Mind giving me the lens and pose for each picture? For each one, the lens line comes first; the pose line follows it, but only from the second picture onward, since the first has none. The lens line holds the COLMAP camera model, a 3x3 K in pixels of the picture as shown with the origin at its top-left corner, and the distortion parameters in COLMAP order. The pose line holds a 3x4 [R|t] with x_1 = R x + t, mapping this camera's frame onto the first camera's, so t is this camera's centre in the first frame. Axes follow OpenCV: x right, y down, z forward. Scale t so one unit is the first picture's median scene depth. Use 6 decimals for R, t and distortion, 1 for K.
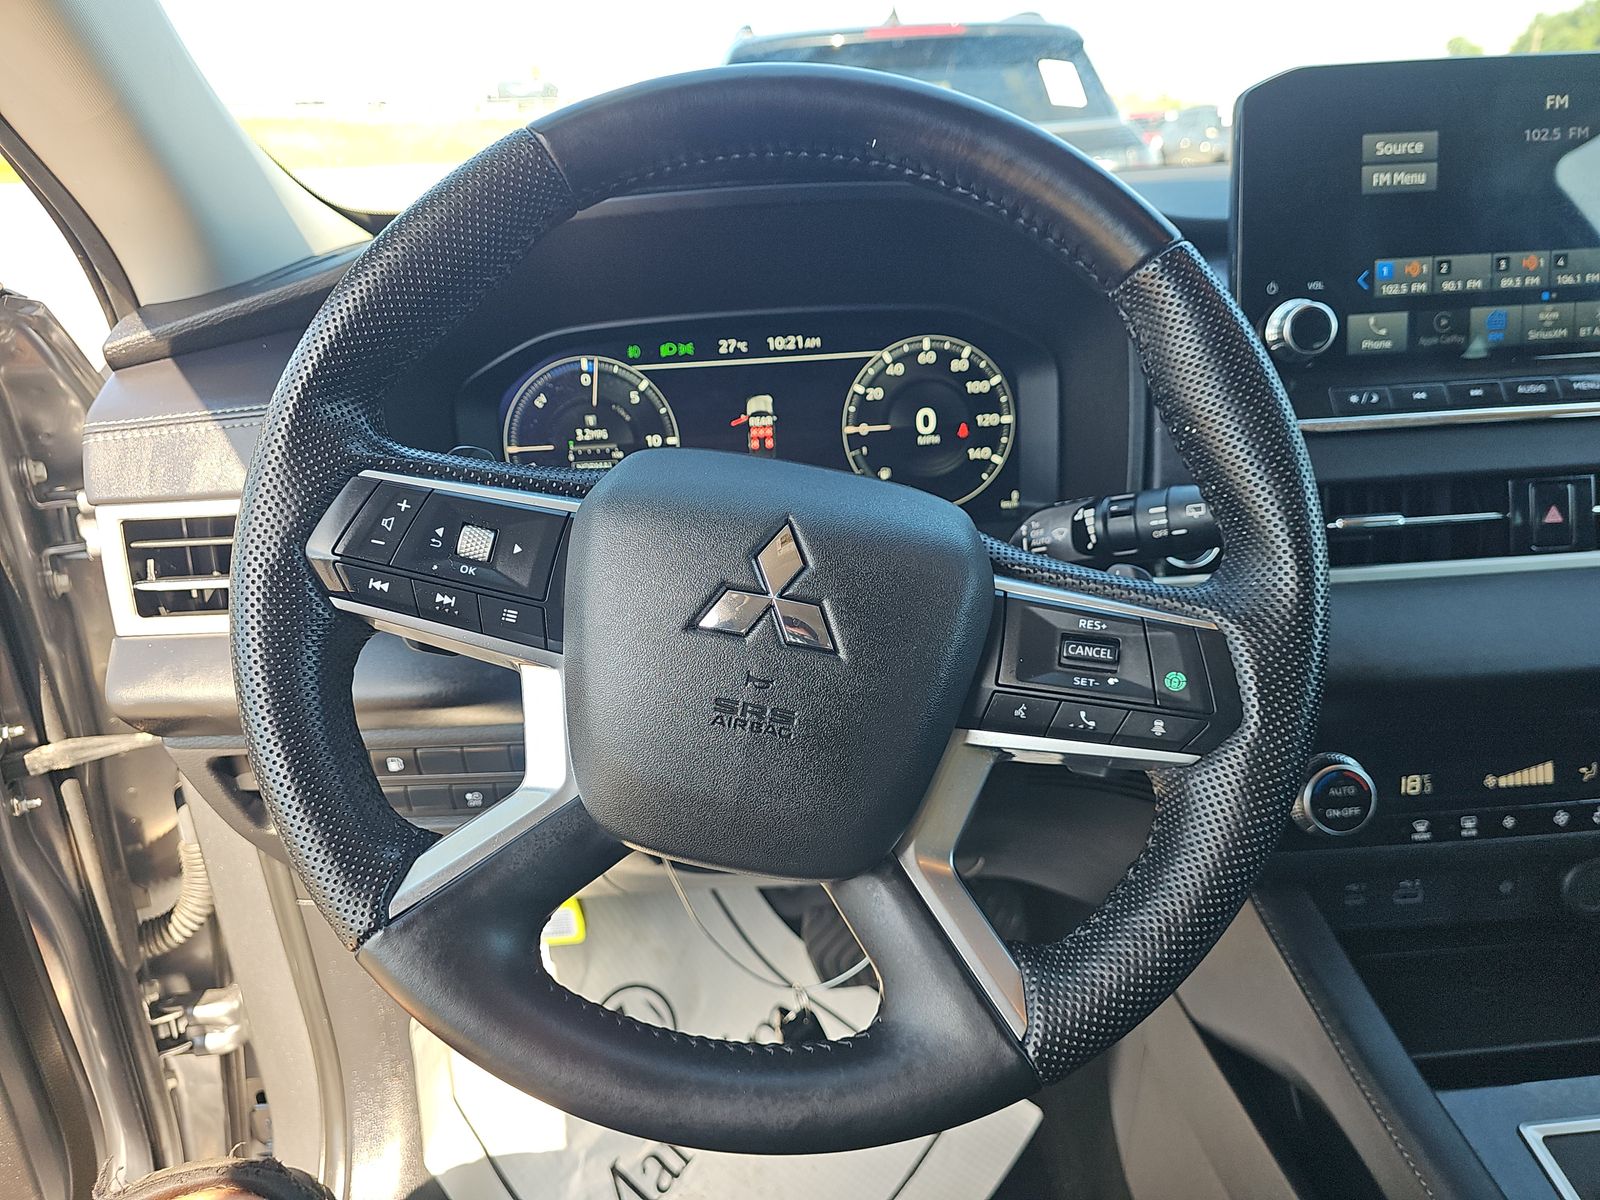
lens RADIAL K [[1060.1, 0, 818.1], [0, 1060.1, 594.9], [0, 0, 1]] dist [0.032975, -0.049244]
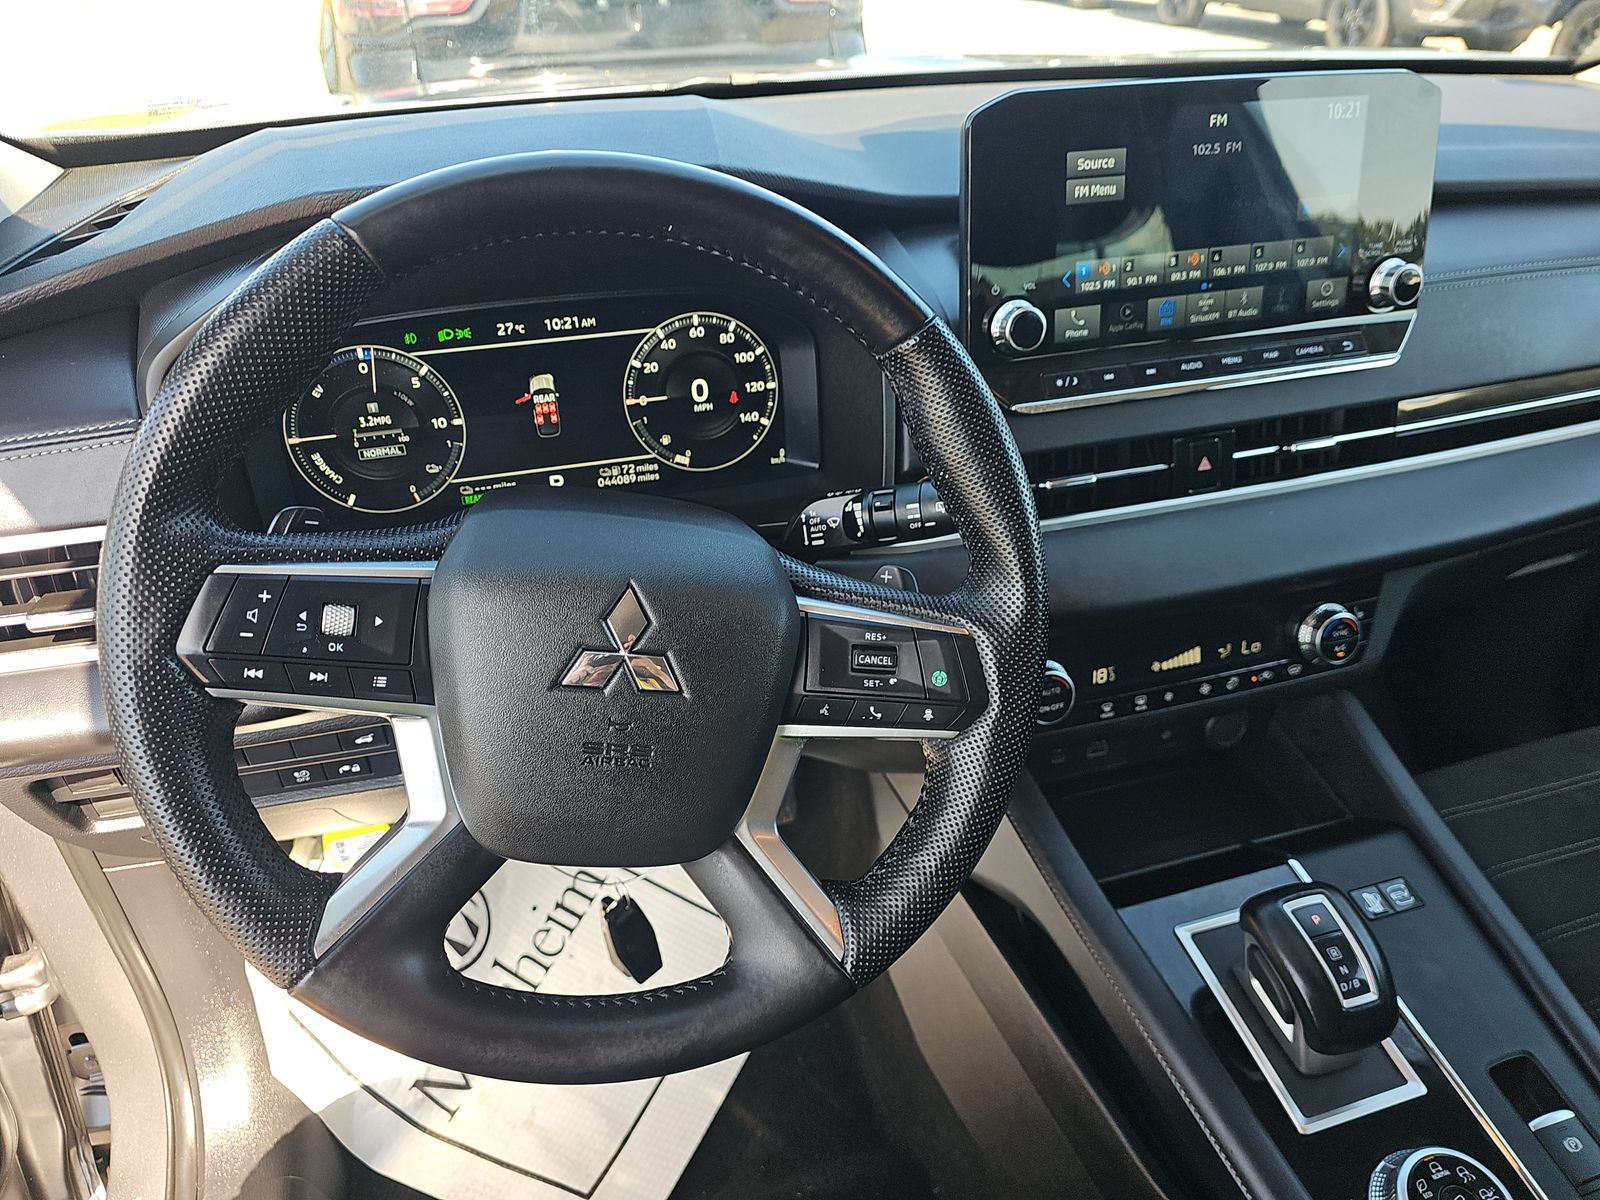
lens RADIAL K [[1047.6, 0, 800.0], [0, 1047.6, 600.0], [0, 0, 1]] dist [0.060297, -0.069465]
pose [[0.969473, -0.094721, 0.226165, -0.075622], [0.051100, 0.980168, 0.191464, -0.184864], [-0.239816, -0.174062, 0.955087, -0.112946]]
